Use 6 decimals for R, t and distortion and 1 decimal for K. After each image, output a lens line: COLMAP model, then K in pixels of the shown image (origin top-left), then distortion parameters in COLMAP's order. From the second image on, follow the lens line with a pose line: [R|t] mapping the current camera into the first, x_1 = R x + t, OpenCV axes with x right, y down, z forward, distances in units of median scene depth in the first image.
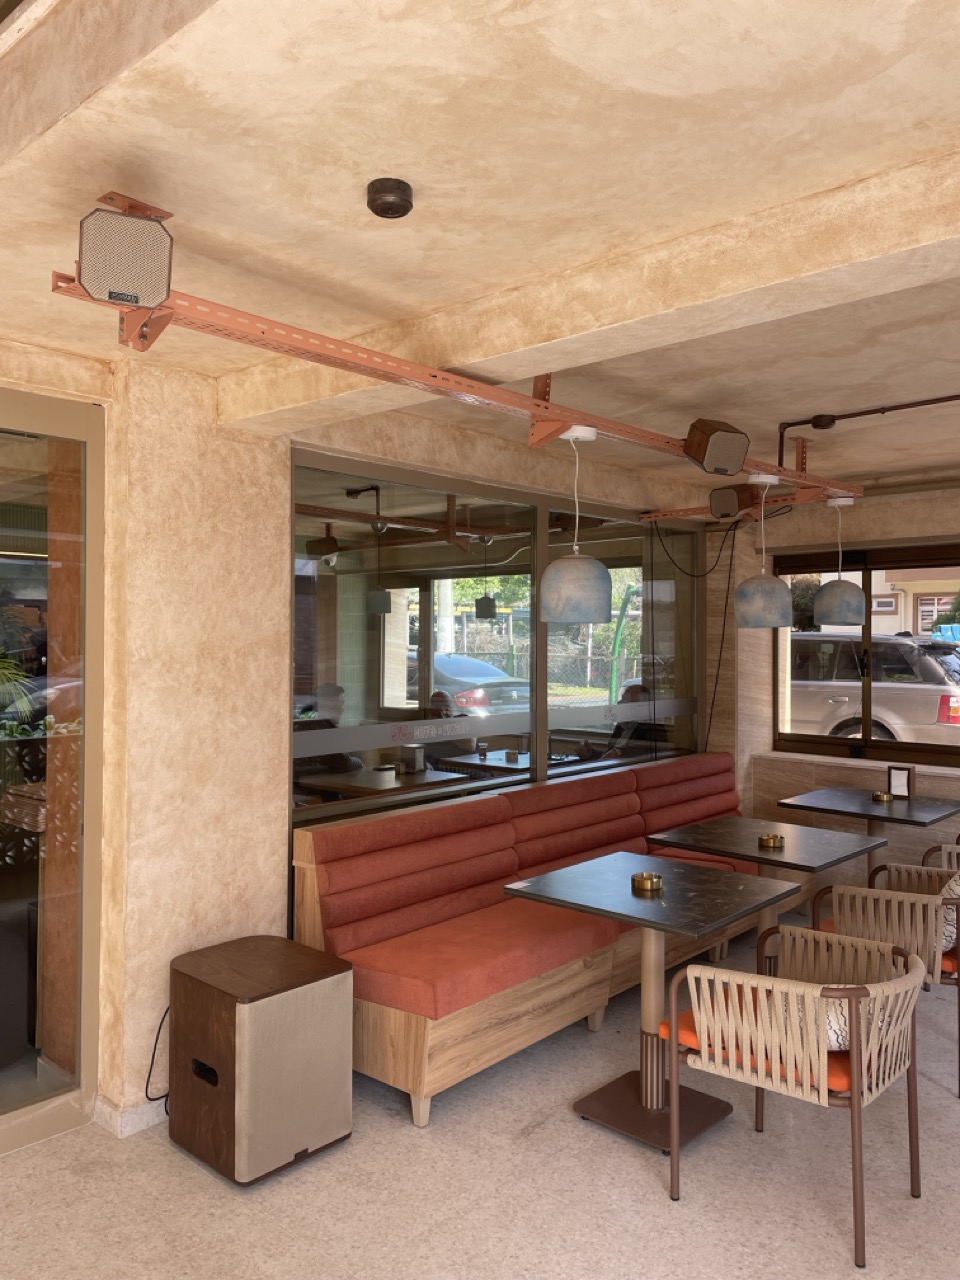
lens RADIAL K [[976.0, 0, 481.0], [0, 976.0, 643.7], [0, 0, 1]] dist [0.078835, -0.085853]
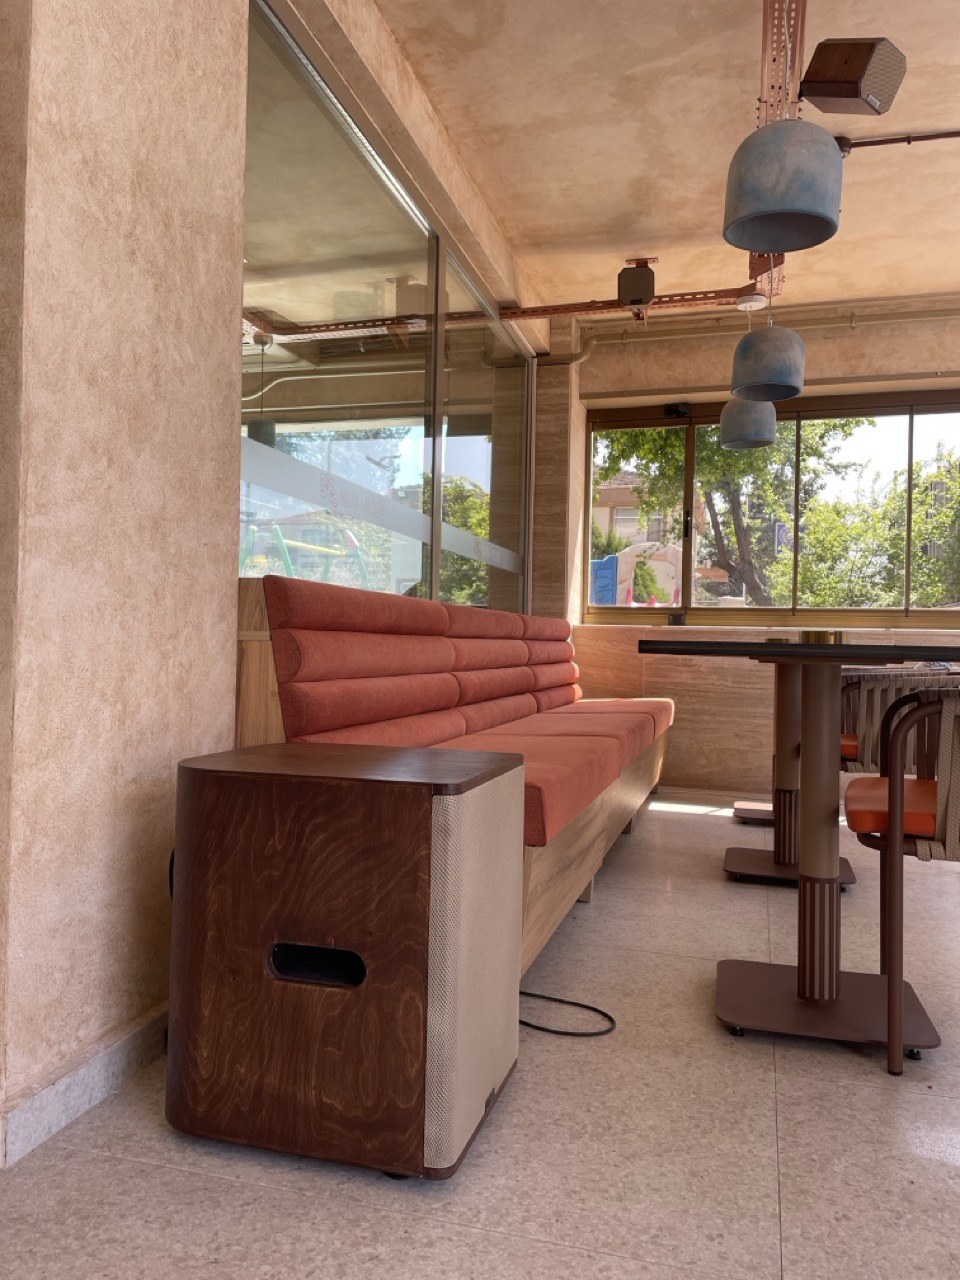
lens RADIAL K [[976.0, 0, 478.3], [0, 976.0, 635.4], [0, 0, 1]] dist [0.078835, -0.085853]
pose [[0.896902, 0.013480, 0.442025, -0.349670], [-0.009479, 0.999892, -0.011259, 0.245091], [-0.442129, 0.005908, 0.896932, 0.471802]]
